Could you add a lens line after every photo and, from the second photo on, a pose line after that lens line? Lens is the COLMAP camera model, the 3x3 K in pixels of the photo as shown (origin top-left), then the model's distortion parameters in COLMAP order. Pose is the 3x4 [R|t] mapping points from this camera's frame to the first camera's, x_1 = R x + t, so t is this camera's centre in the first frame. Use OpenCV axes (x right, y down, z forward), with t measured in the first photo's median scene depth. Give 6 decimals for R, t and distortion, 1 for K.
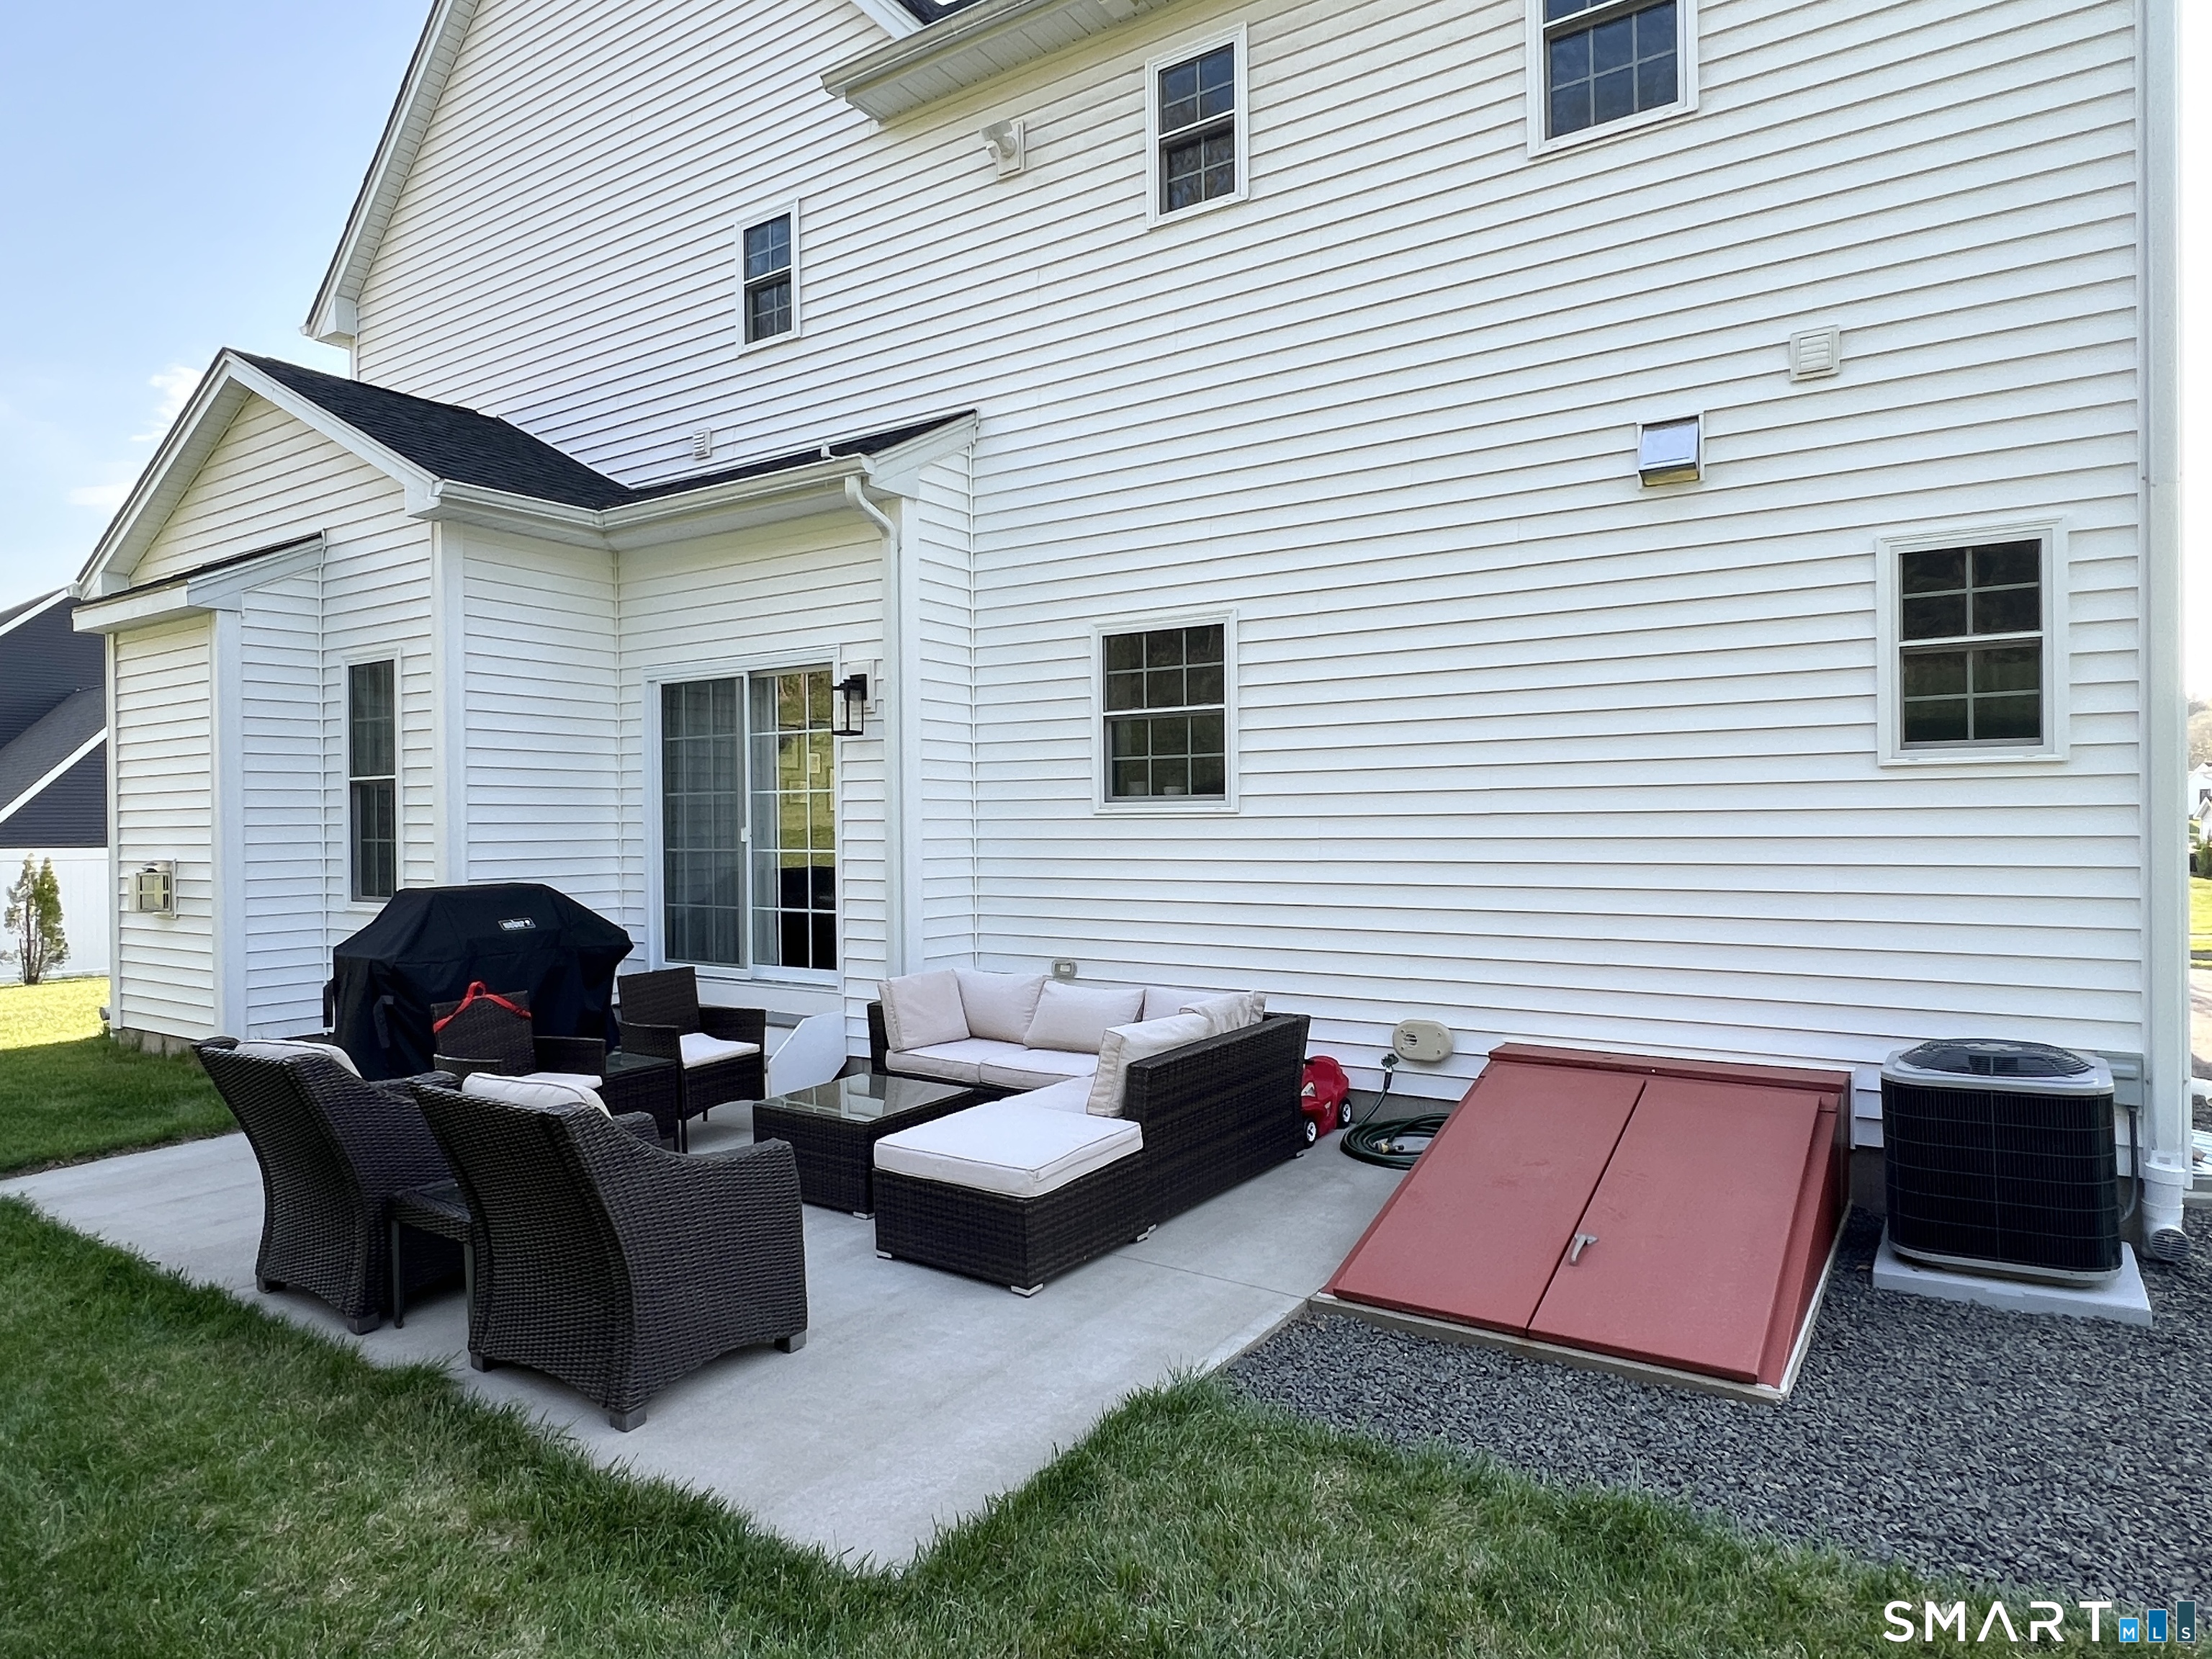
lens RADIAL K [[1256.1, 0, 1084.8], [0, 1256.1, 823.2], [0, 0, 1]] dist [0.005620, 0.000966]
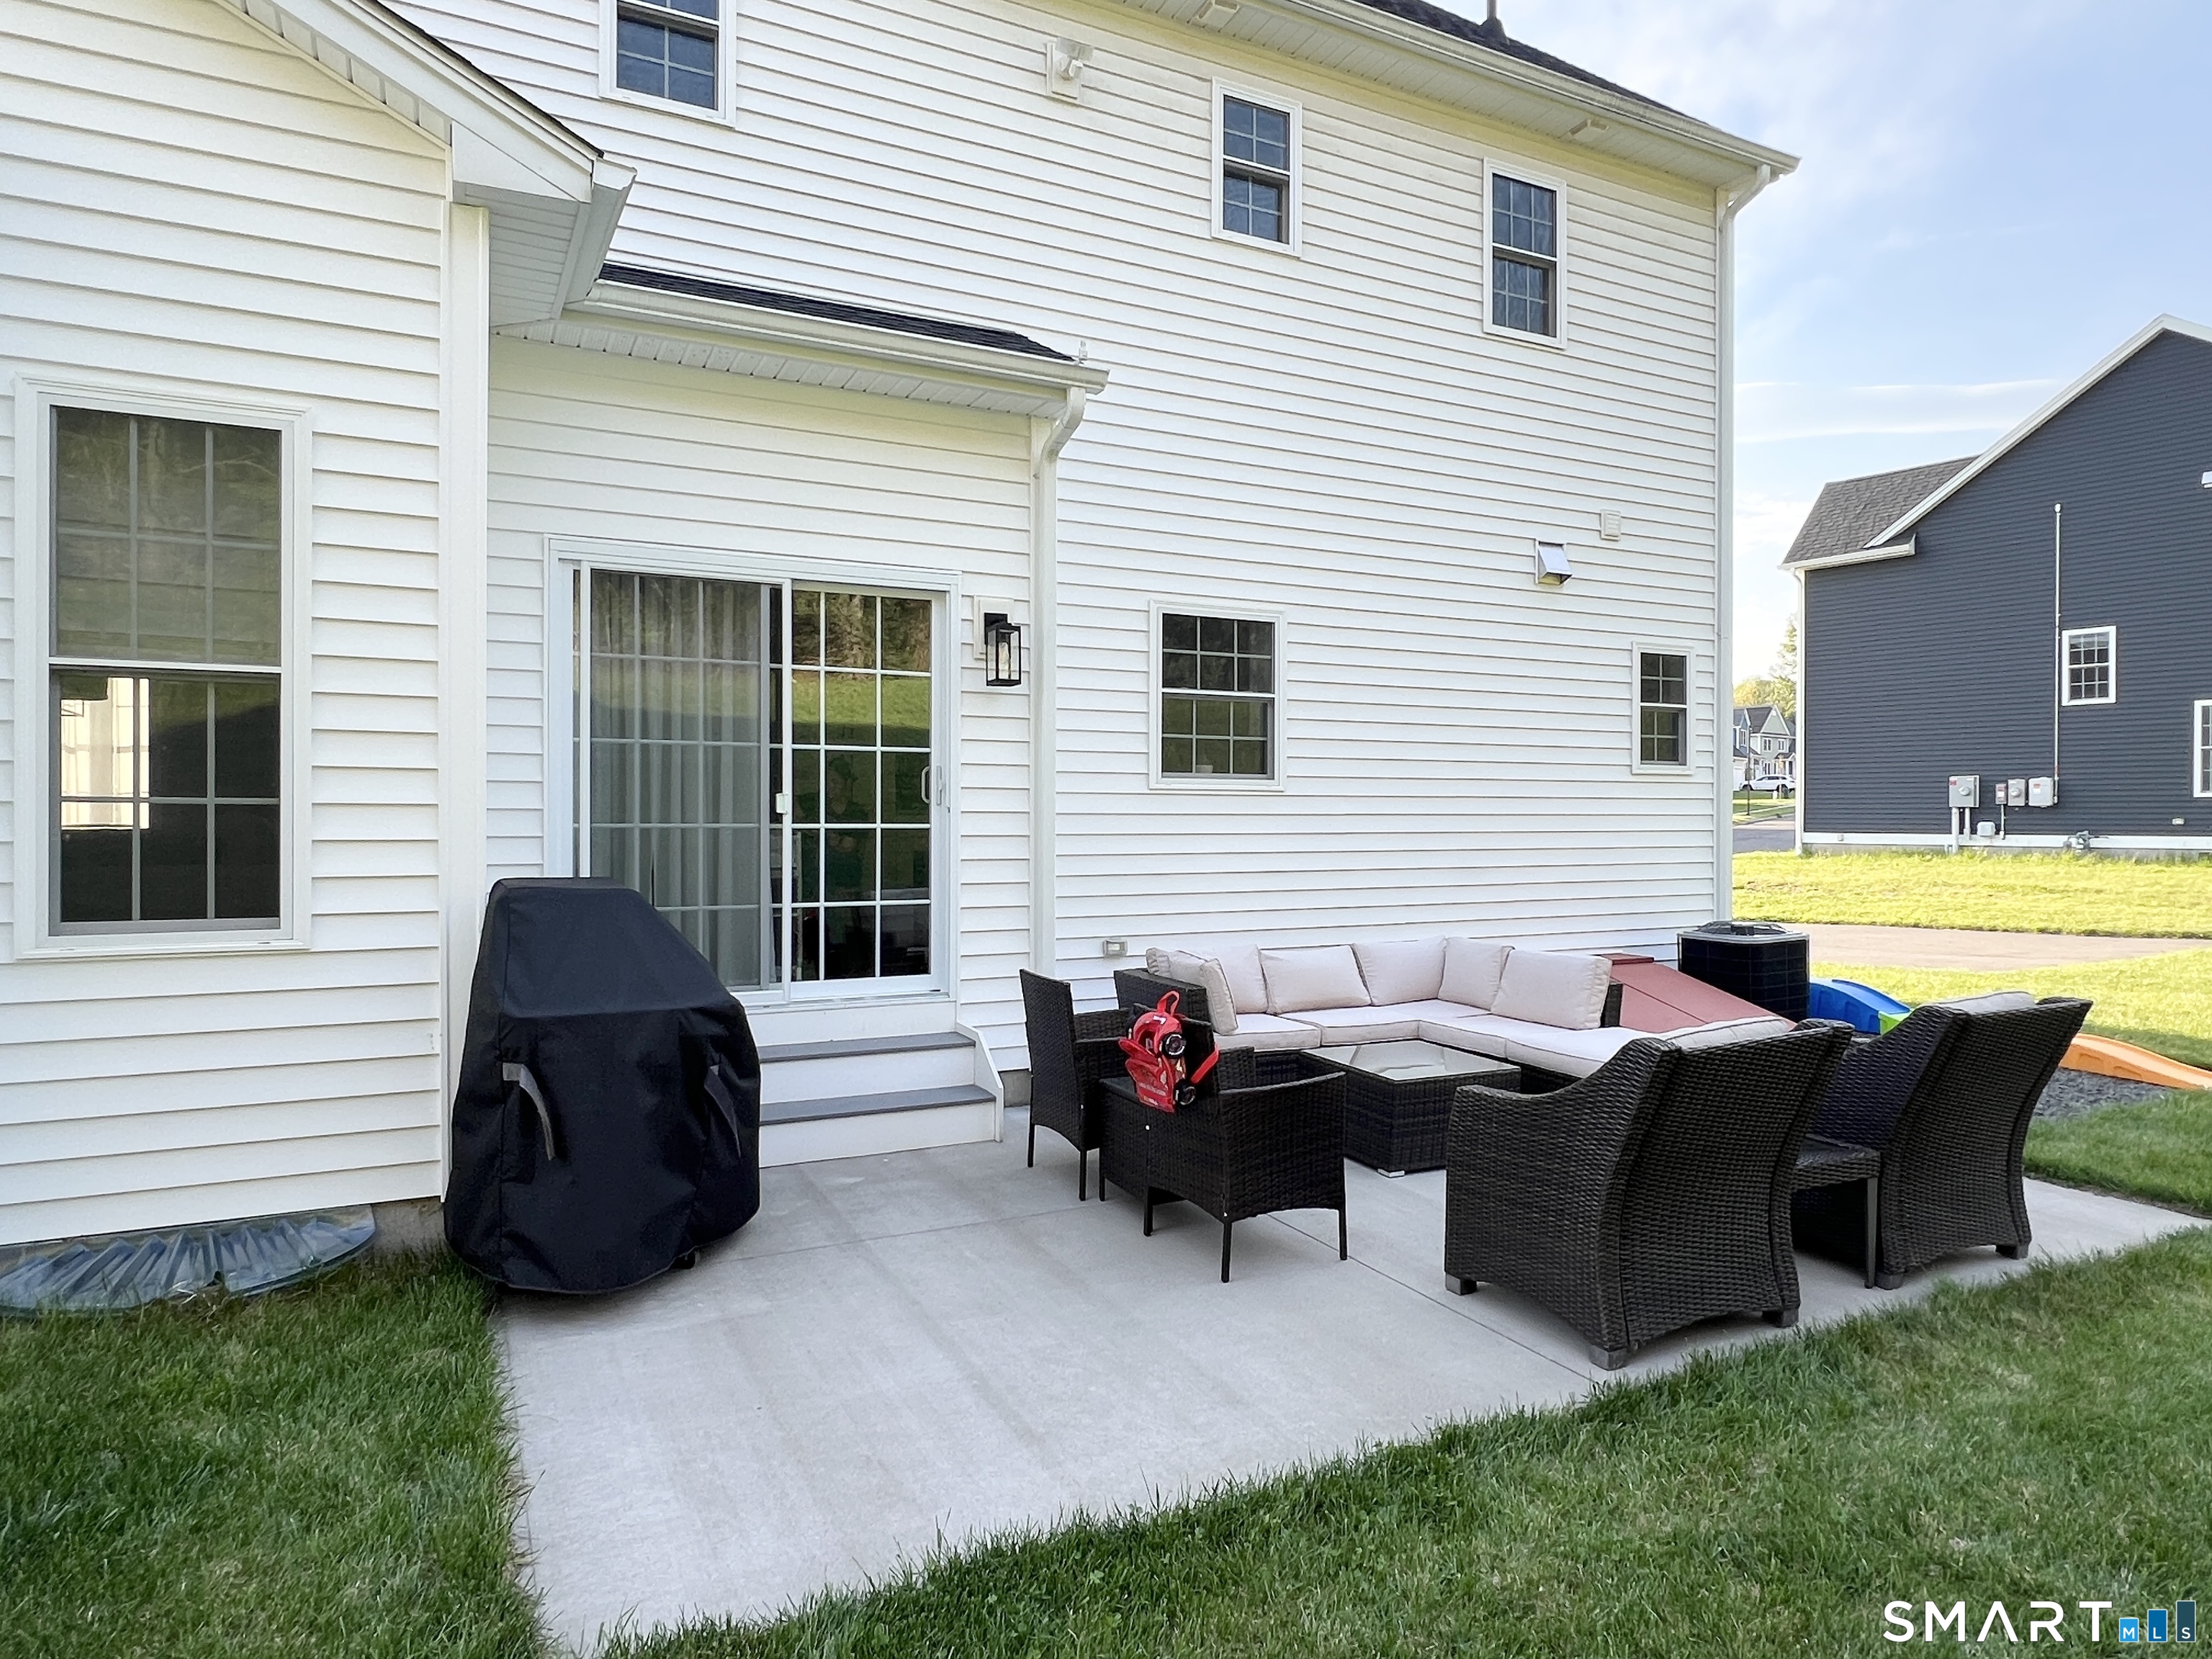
lens RADIAL K [[1256.1, 0, 1089.1], [0, 1256.1, 832.4], [0, 0, 1]] dist [0.005620, 0.000966]
pose [[0.525059, 0.003897, 0.851057, -0.900732], [-0.001575, 0.999992, -0.003607, 0.031987], [-0.851065, 0.000553, 0.525061, 0.533865]]
